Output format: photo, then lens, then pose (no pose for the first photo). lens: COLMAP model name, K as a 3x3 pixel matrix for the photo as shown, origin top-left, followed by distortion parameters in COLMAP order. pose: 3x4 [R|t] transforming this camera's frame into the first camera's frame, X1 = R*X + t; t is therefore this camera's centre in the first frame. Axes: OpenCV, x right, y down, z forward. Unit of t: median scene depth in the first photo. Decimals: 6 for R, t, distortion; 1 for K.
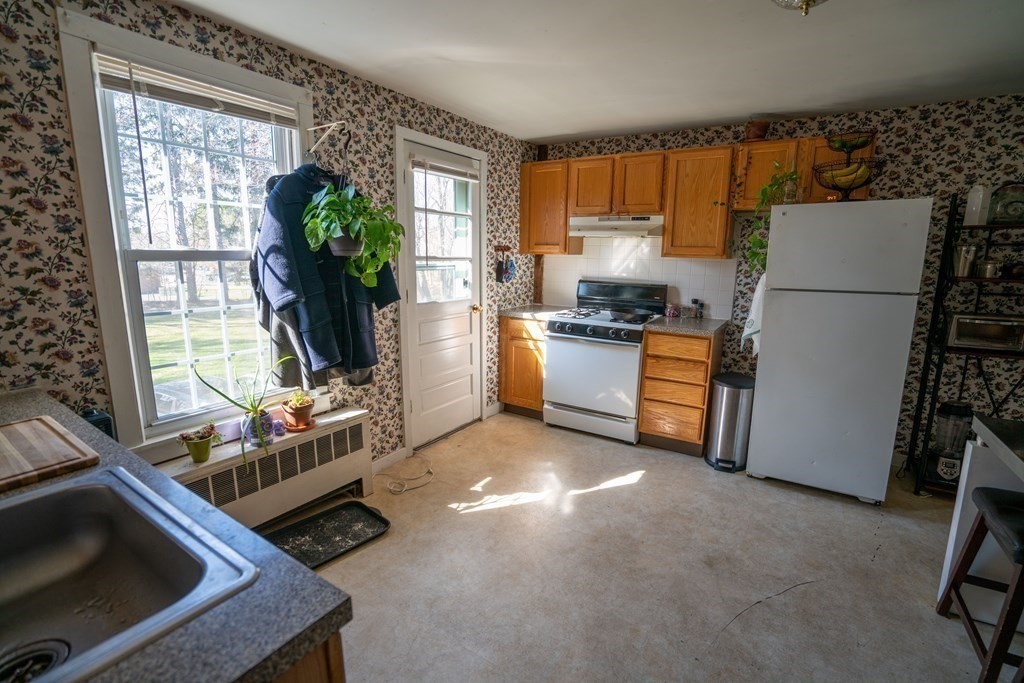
lens RADIAL K [[471.9, 0, 513.0], [0, 471.9, 344.5], [0, 0, 1]] dist [-0.033867, 0.011941]
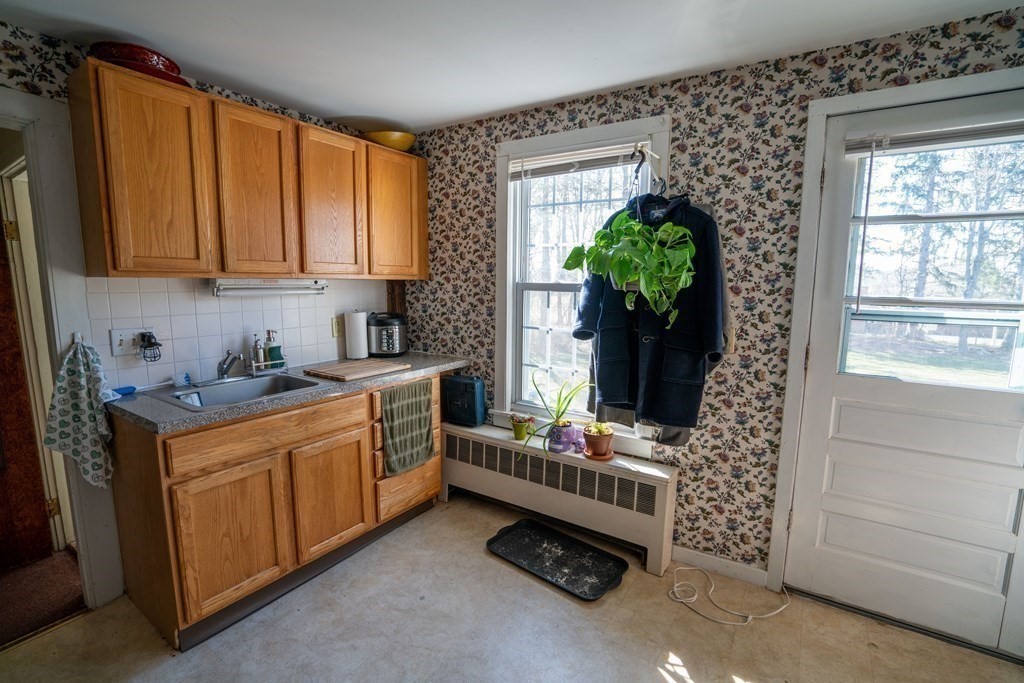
lens RADIAL K [[471.9, 0, 521.2], [0, 471.9, 355.0], [0, 0, 1]] dist [-0.033867, 0.011941]
pose [[0.001271, 0.129614, -0.991564, 0.624977], [-0.209280, 0.969641, 0.126480, -0.153096], [0.977855, 0.207354, 0.028358, 0.887084]]
